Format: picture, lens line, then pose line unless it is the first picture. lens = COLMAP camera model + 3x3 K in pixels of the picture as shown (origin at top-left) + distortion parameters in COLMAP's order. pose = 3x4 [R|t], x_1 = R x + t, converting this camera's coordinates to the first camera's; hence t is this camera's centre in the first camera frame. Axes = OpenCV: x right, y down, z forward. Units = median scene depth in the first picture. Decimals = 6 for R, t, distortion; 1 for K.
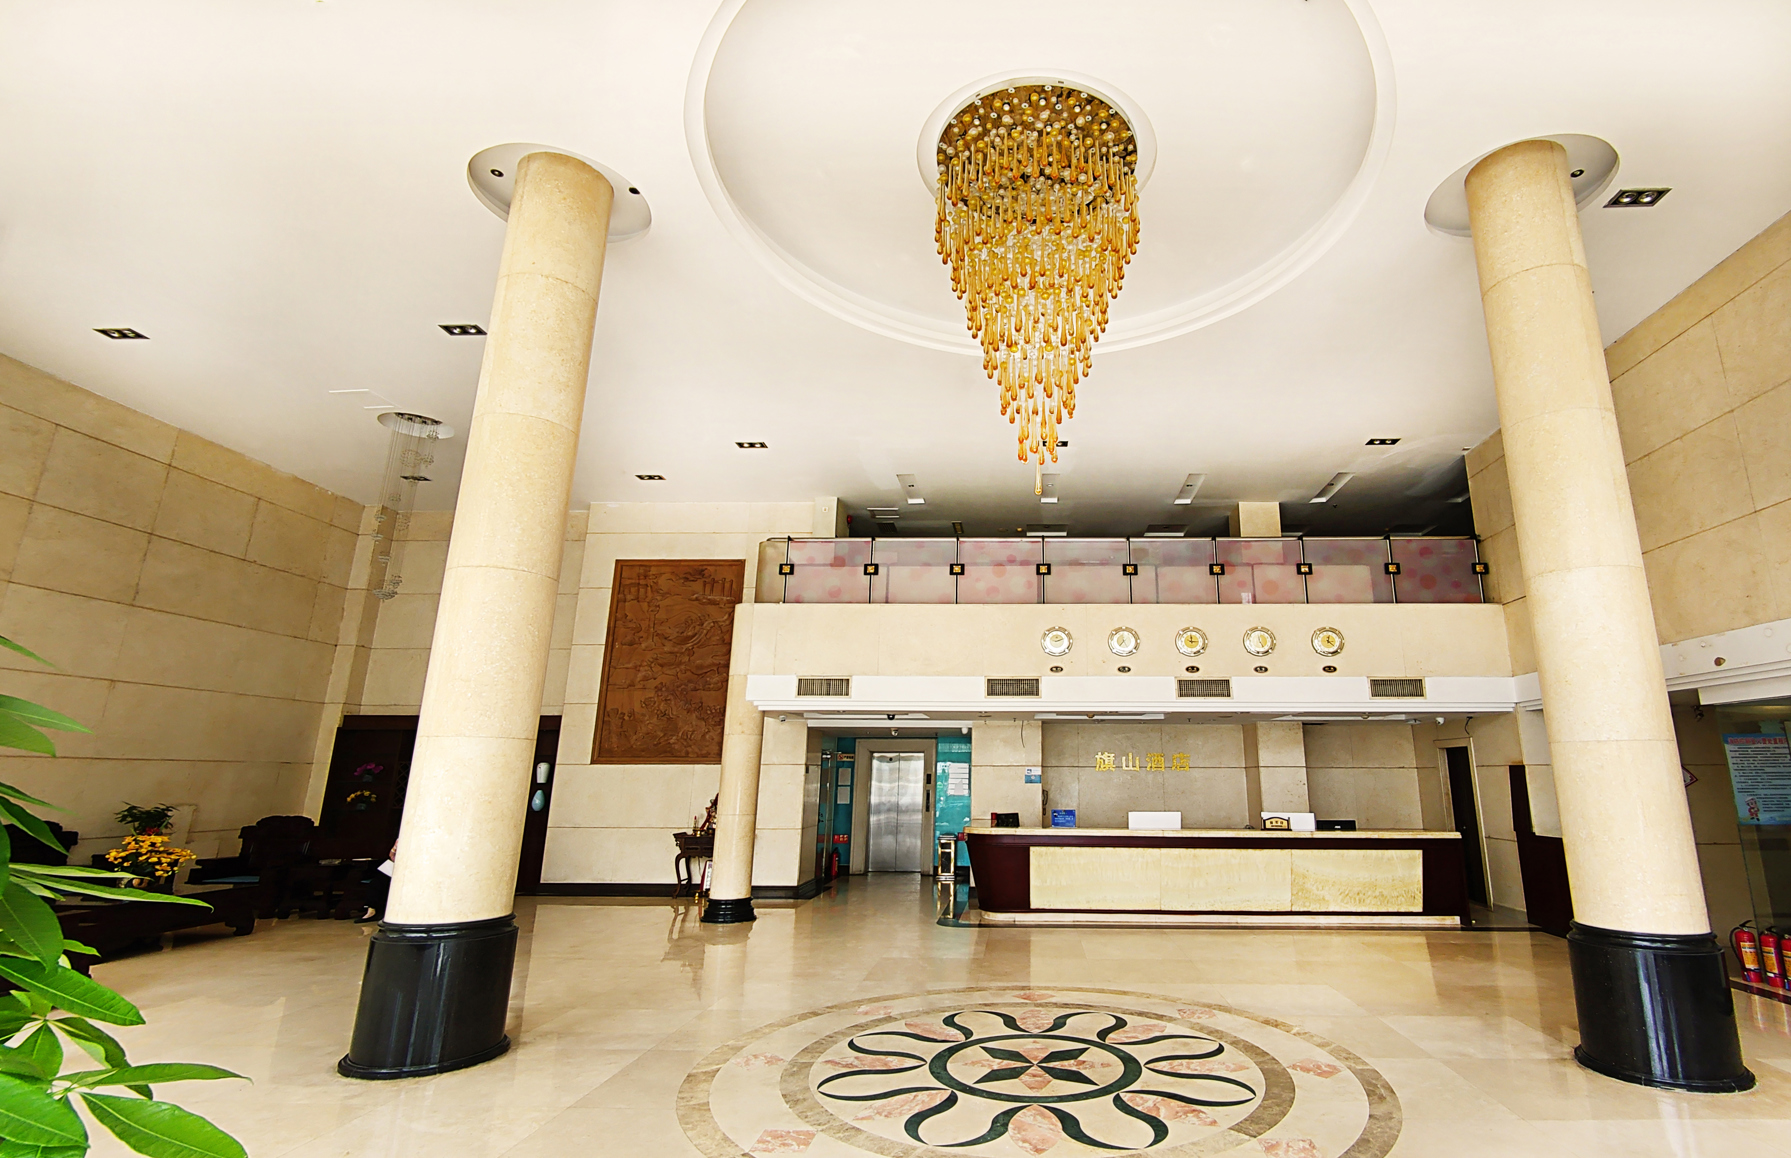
lens RADIAL K [[784.6, 0, 1020.6], [0, 784.6, 595.4], [0, 0, 1]] dist [-0.003160, -0.000592]
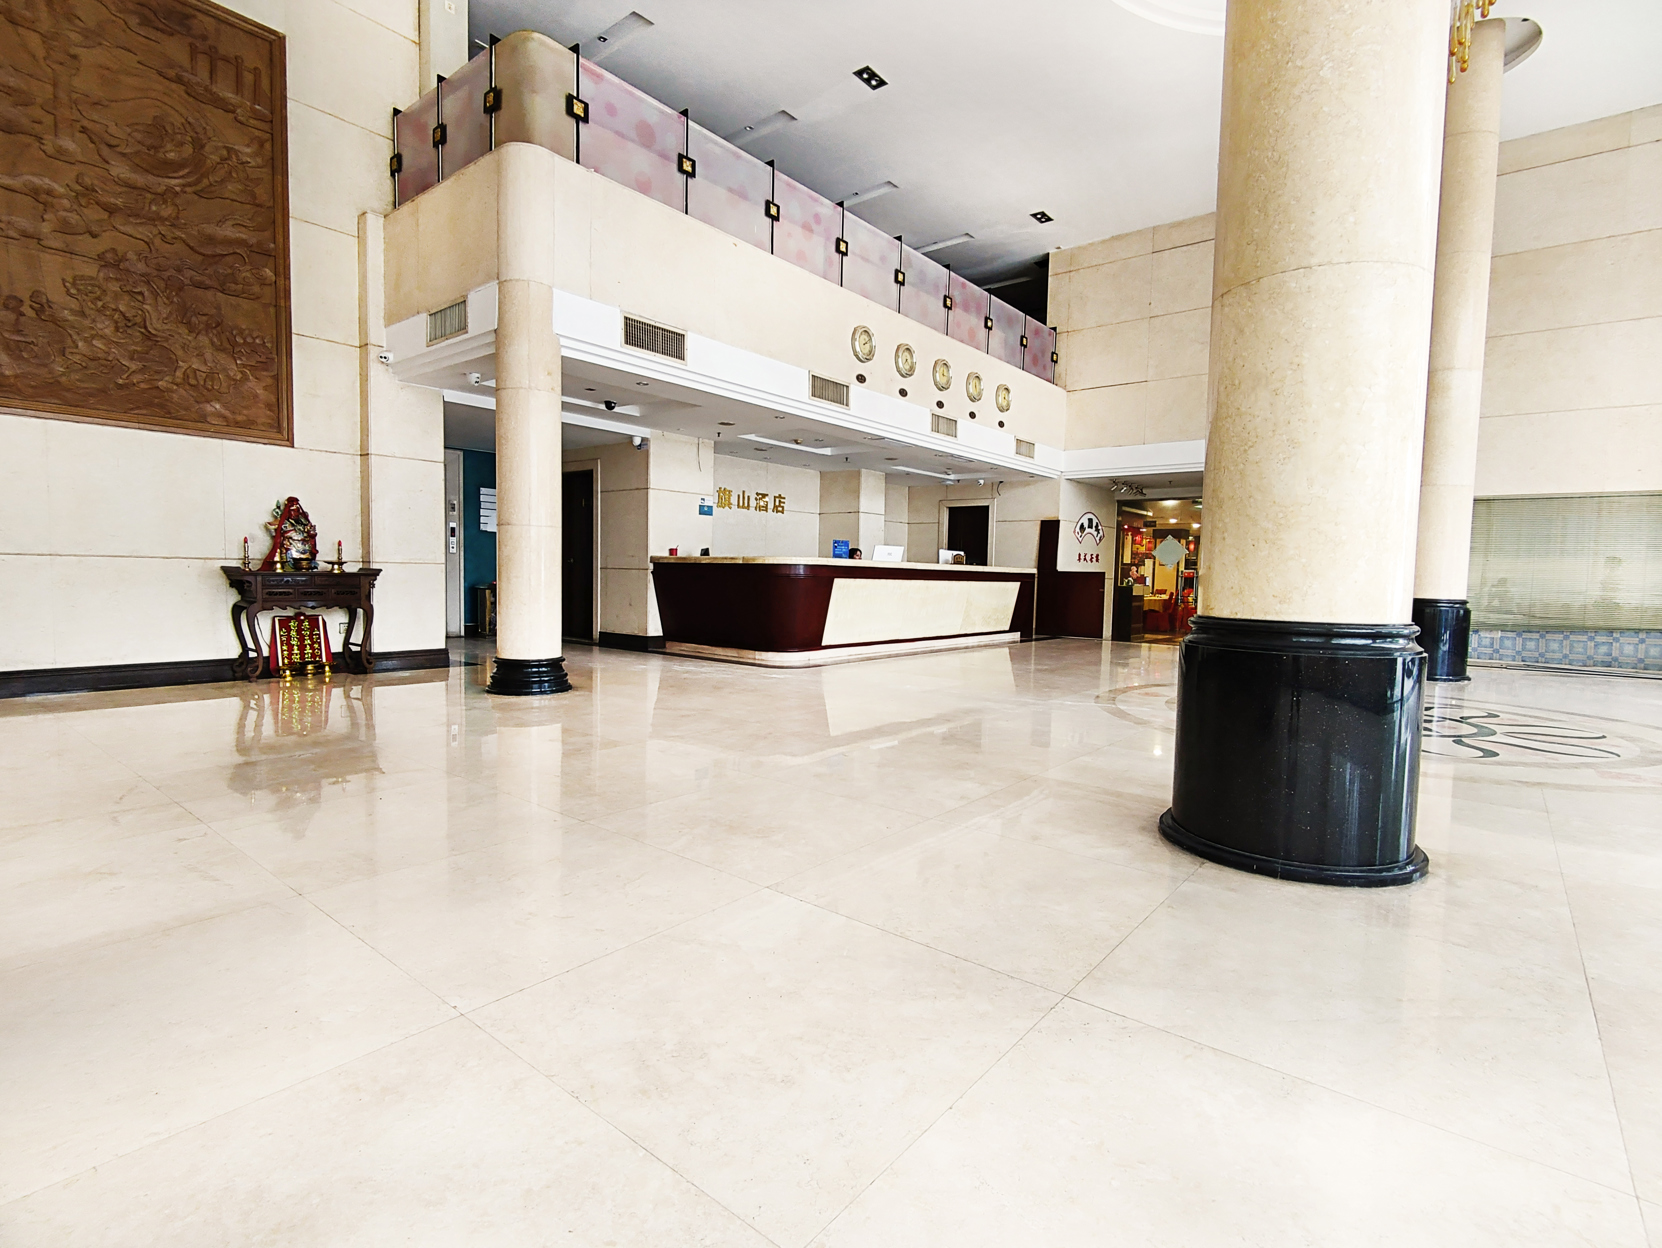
lens RADIAL K [[811.9, 0, 788.6], [0, 811.9, 623.7], [0, 0, 1]] dist [0.001999, -0.000382]
pose [[0.663831, -0.041260, 0.746744, -0.598084], [-0.189310, 0.956689, 0.221150, 0.150139], [-0.723526, -0.288172, 0.627269, 0.382066]]
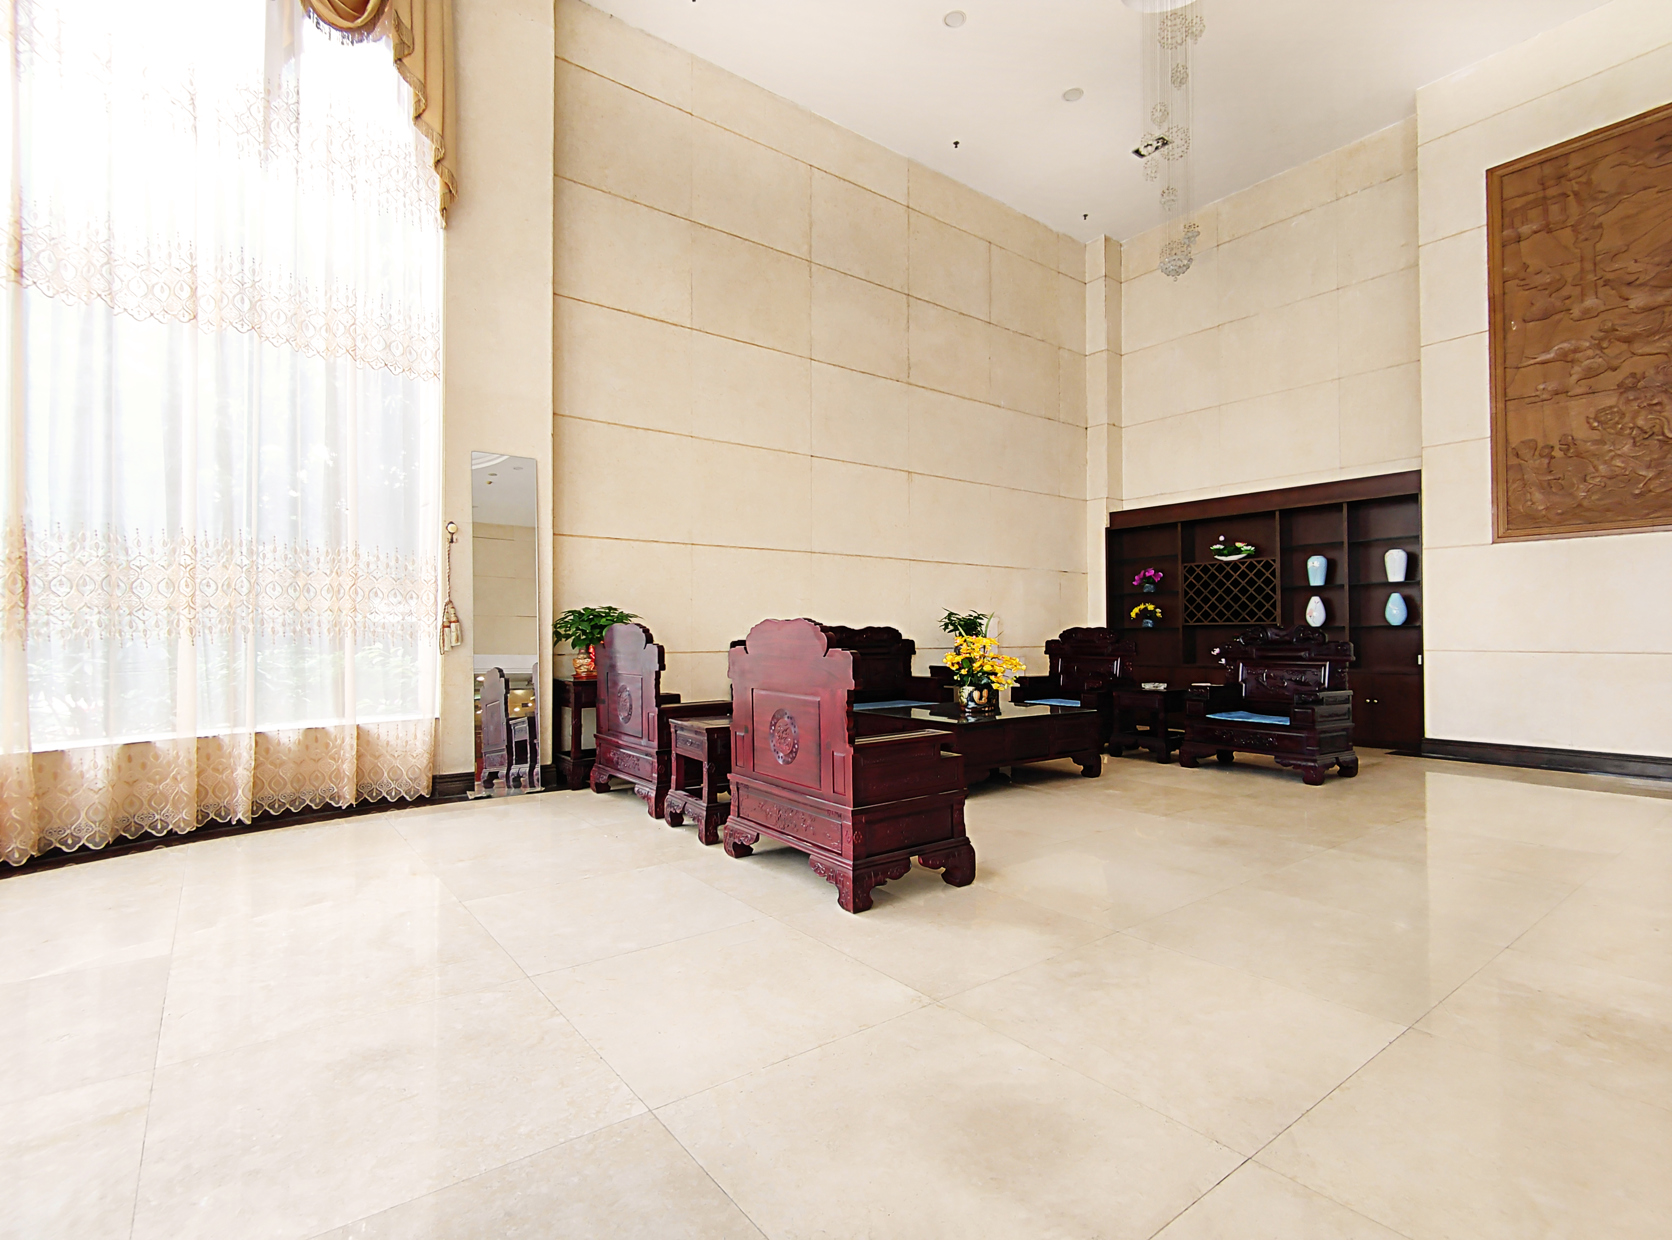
lens RADIAL K [[830.0, 0, 880.7], [0, 830.0, 620.1], [0, 0, 1]] dist [-0.001510, -0.000921]
pose [[0.622198, -0.018337, -0.782645, -0.370614], [0.183611, 0.975258, 0.123120, 0.119088], [0.761023, -0.220307, 0.610171, 0.301035]]
